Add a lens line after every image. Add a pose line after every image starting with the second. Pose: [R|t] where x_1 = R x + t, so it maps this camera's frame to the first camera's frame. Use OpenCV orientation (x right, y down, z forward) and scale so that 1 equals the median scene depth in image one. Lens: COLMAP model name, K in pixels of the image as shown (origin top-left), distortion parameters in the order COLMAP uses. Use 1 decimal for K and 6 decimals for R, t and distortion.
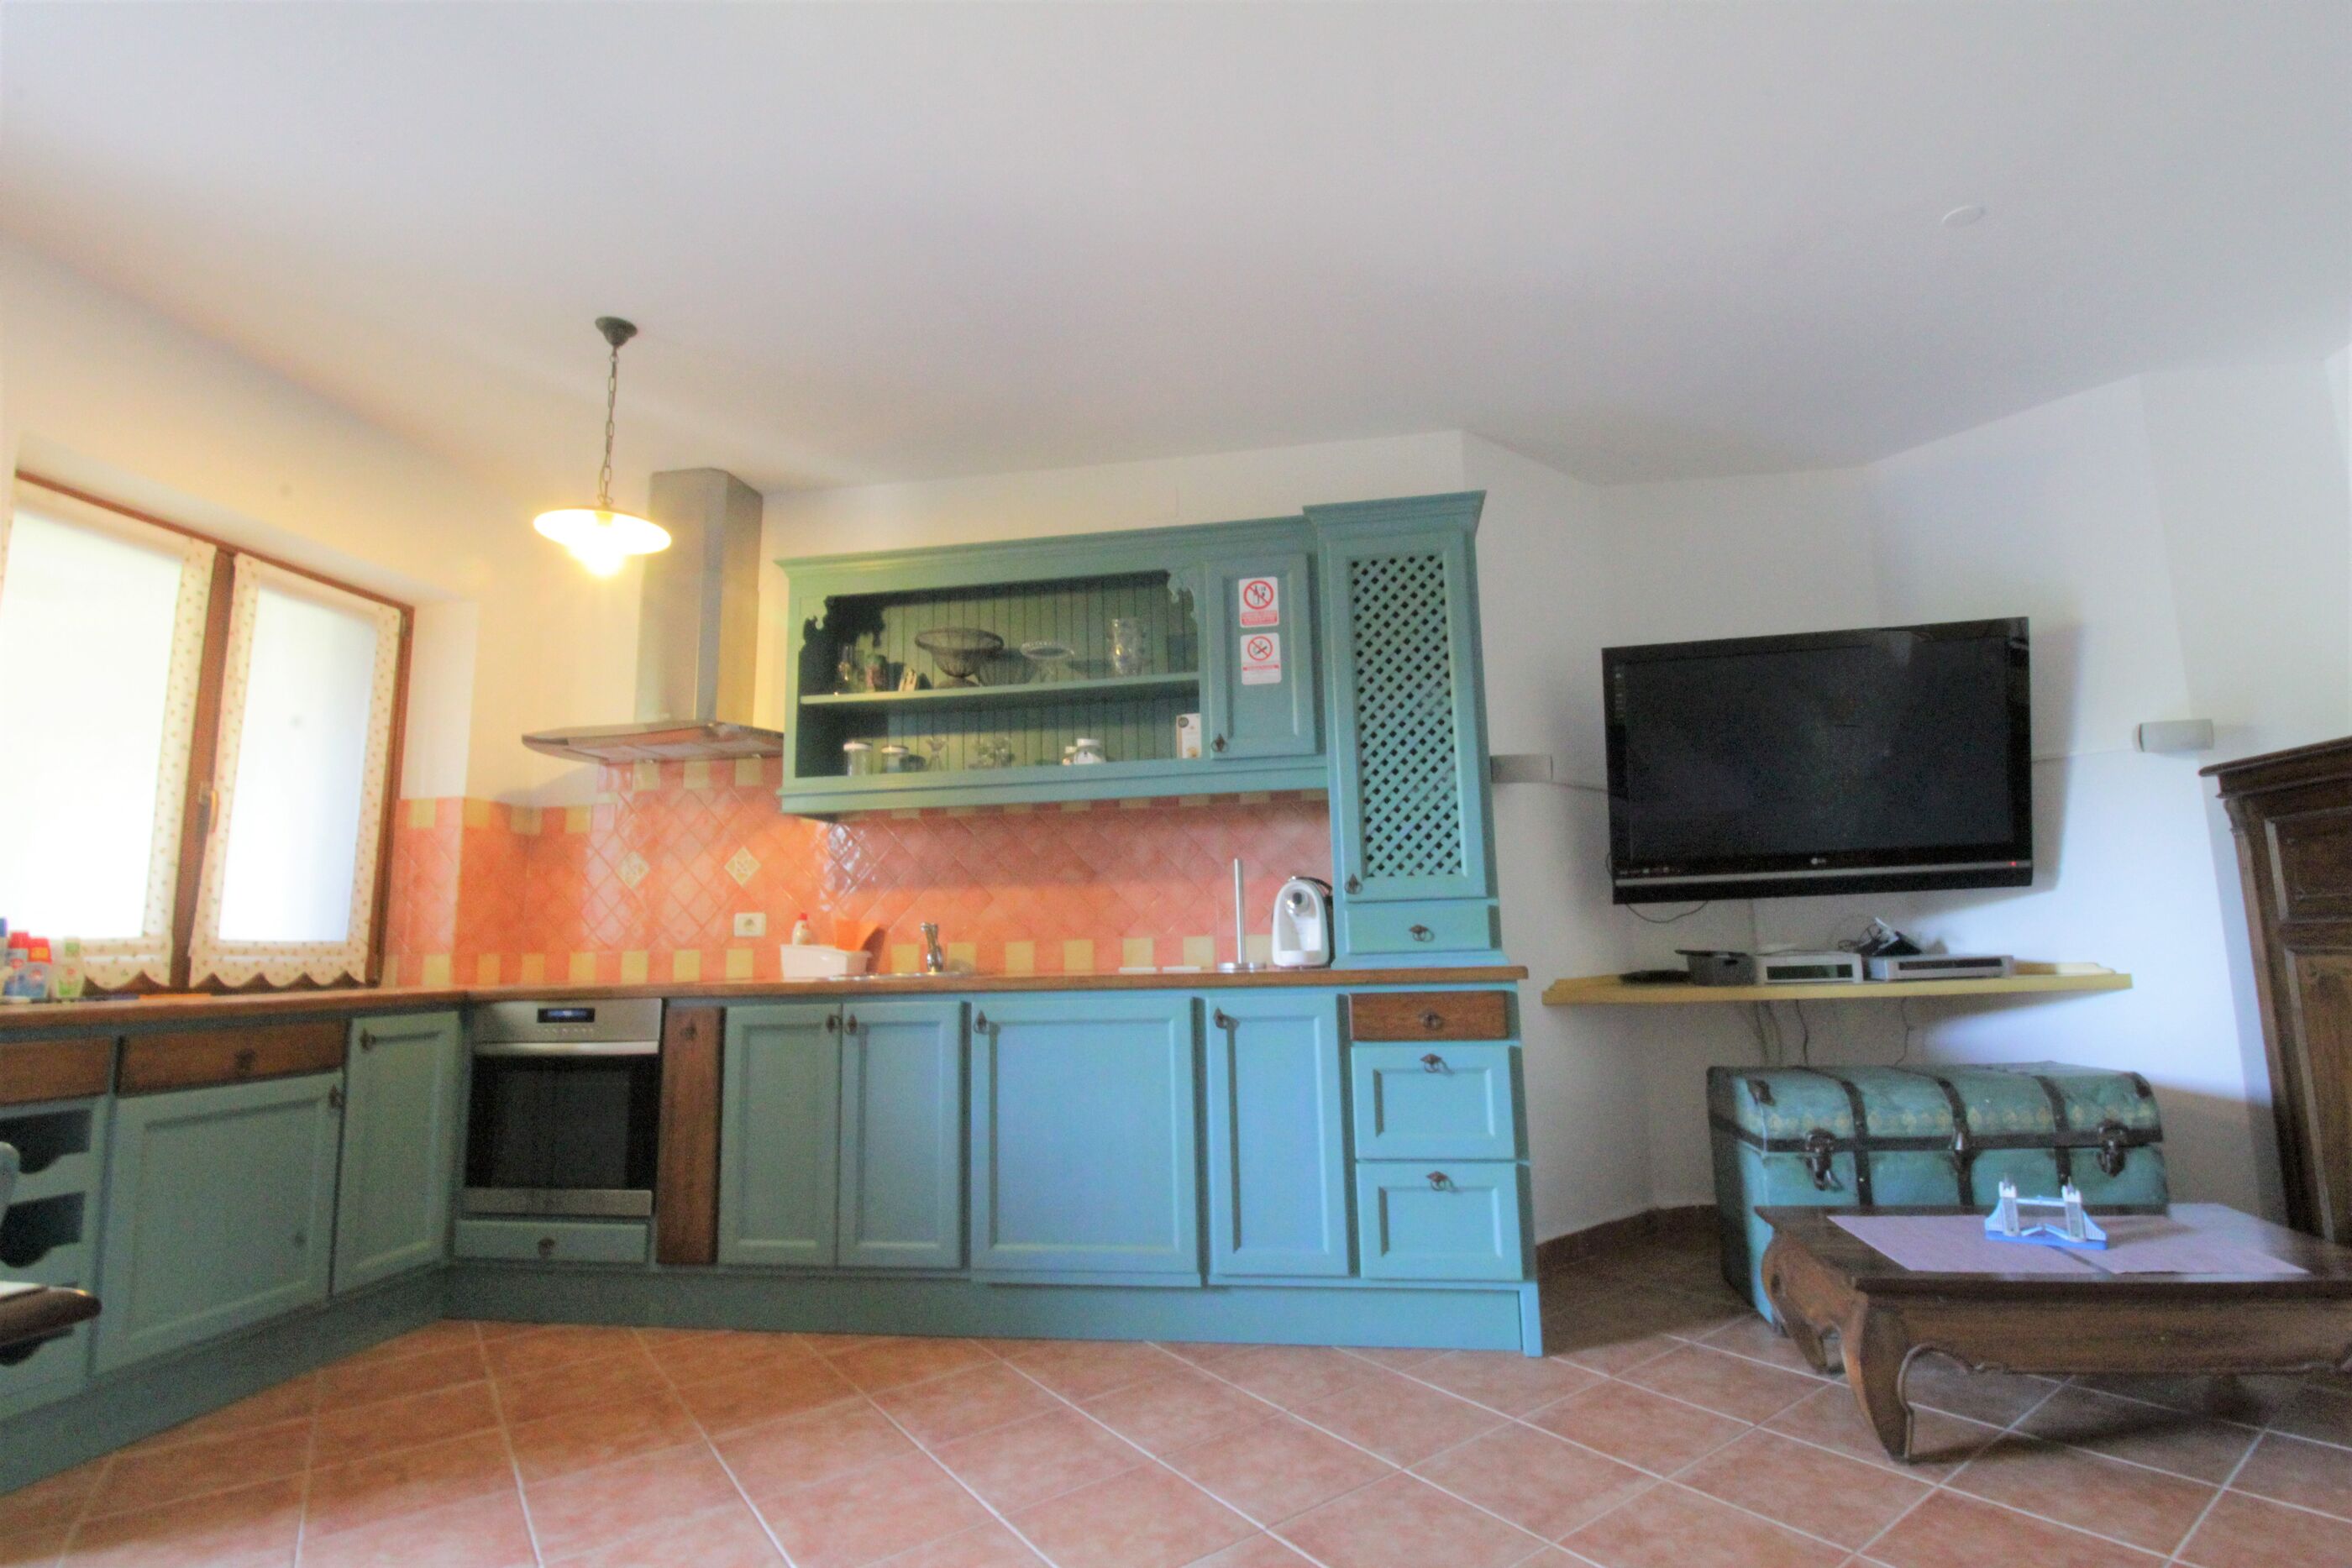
lens RADIAL K [[1097.2, 0, 1217.8], [0, 1097.2, 776.7], [0, 0, 1]] dist [-0.001601, -0.012703]
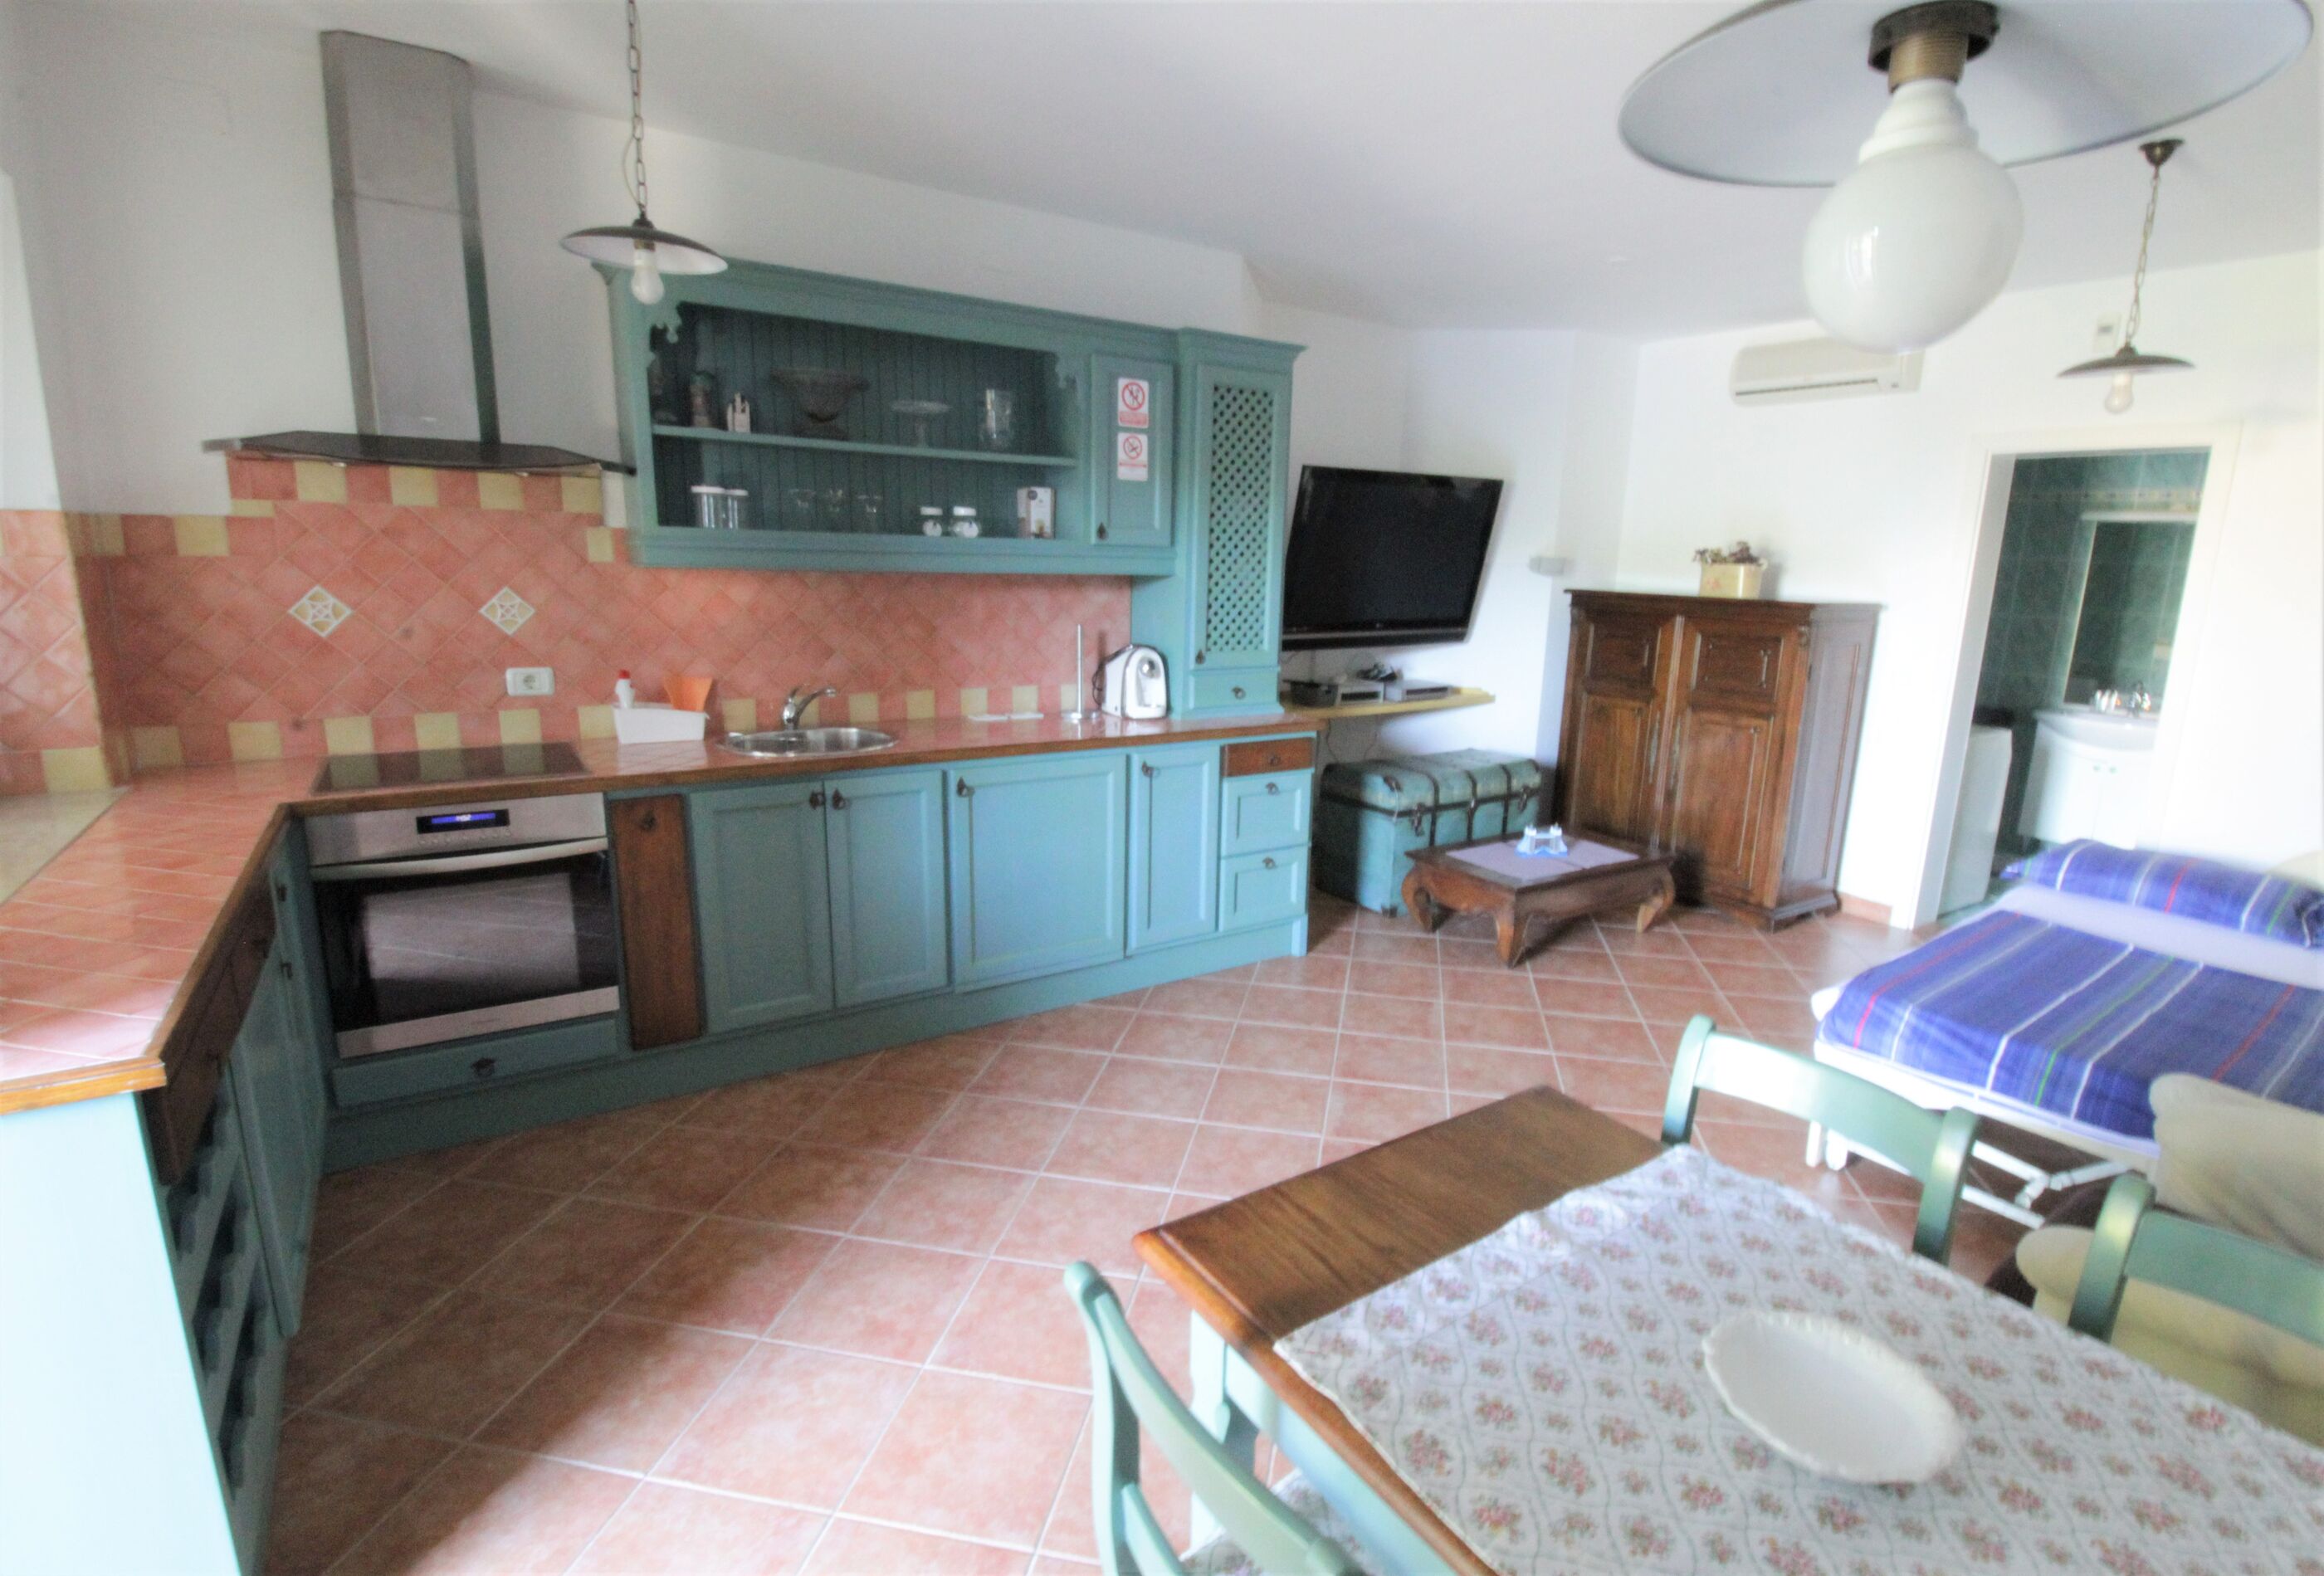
lens RADIAL K [[1095.4, 0, 1229.1], [0, 1095.4, 785.9], [0, 0, 1]] dist [-0.005419, -0.010422]
pose [[0.723702, -0.094637, 0.683593, -0.779964], [-0.152578, 0.944098, 0.292231, -0.146826], [-0.673034, -0.315790, 0.668806, 0.062861]]
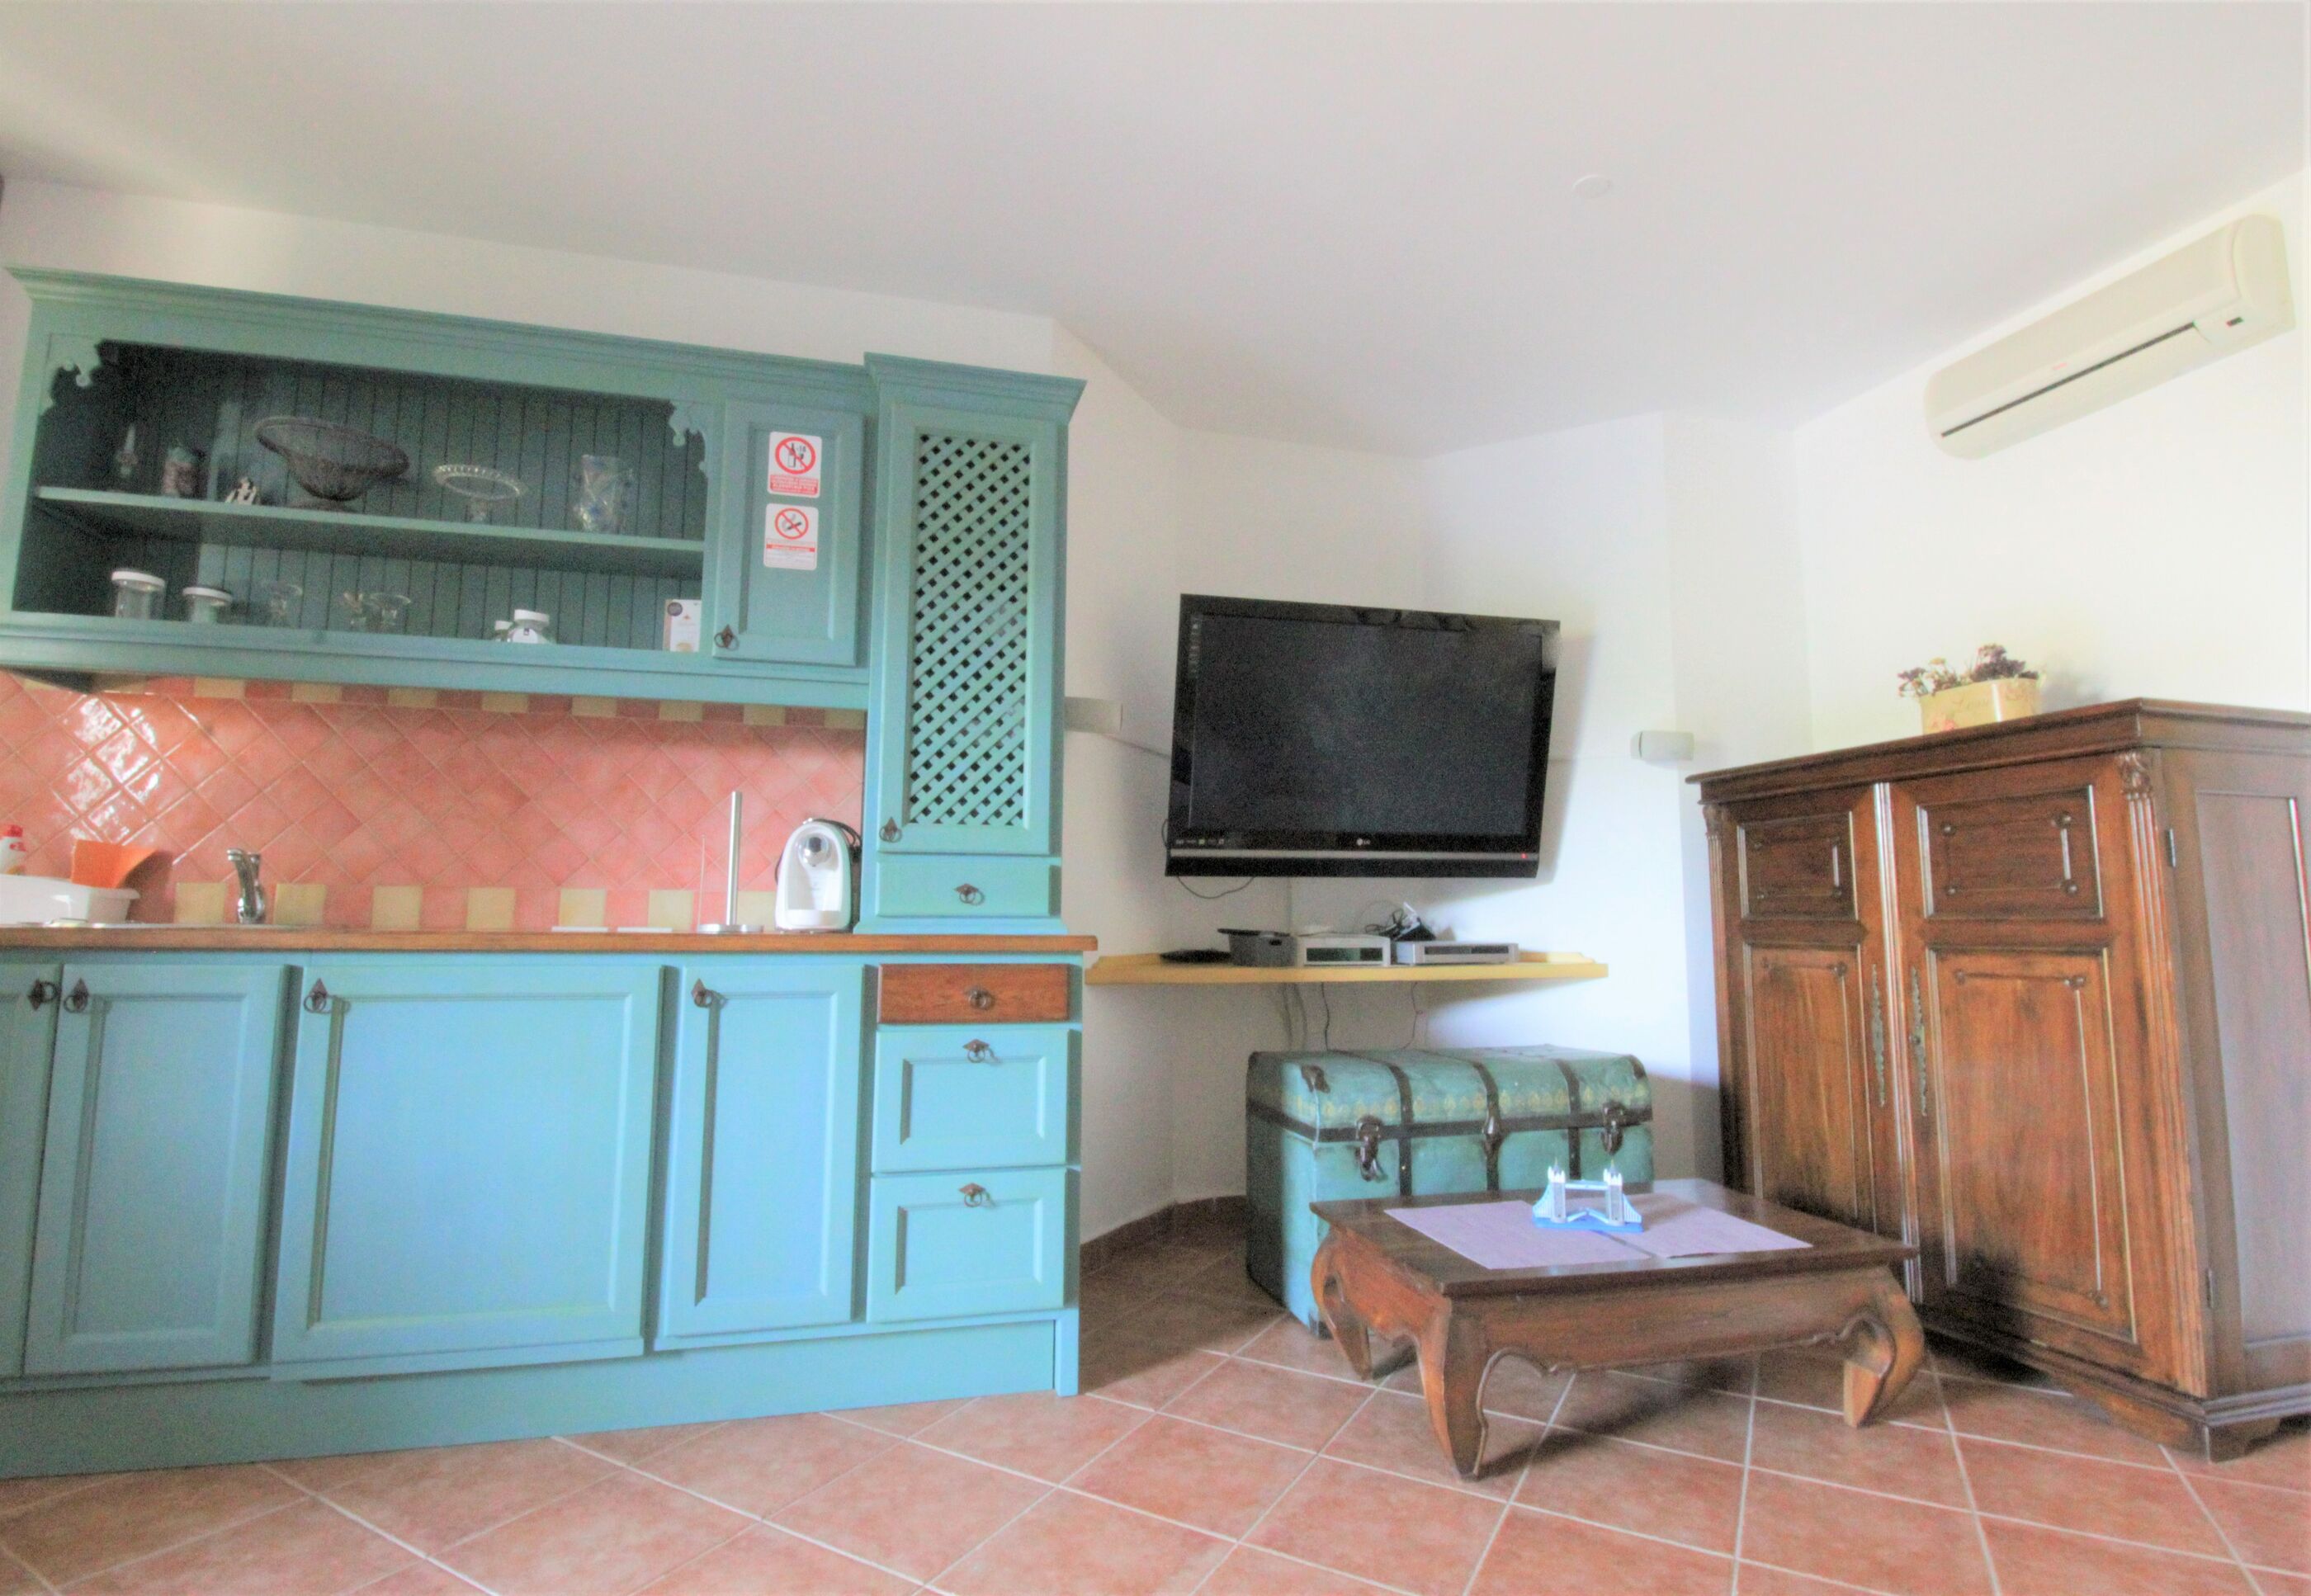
lens RADIAL K [[1089.3, 0, 1143.8], [0, 1089.3, 800.9], [0, 0, 1]] dist [-0.005419, -0.010422]
pose [[0.919101, 0.077902, 0.386245, -0.016085], [-0.090580, 0.995781, 0.014701, 0.049947], [-0.383470, -0.048498, 0.922279, 0.202774]]
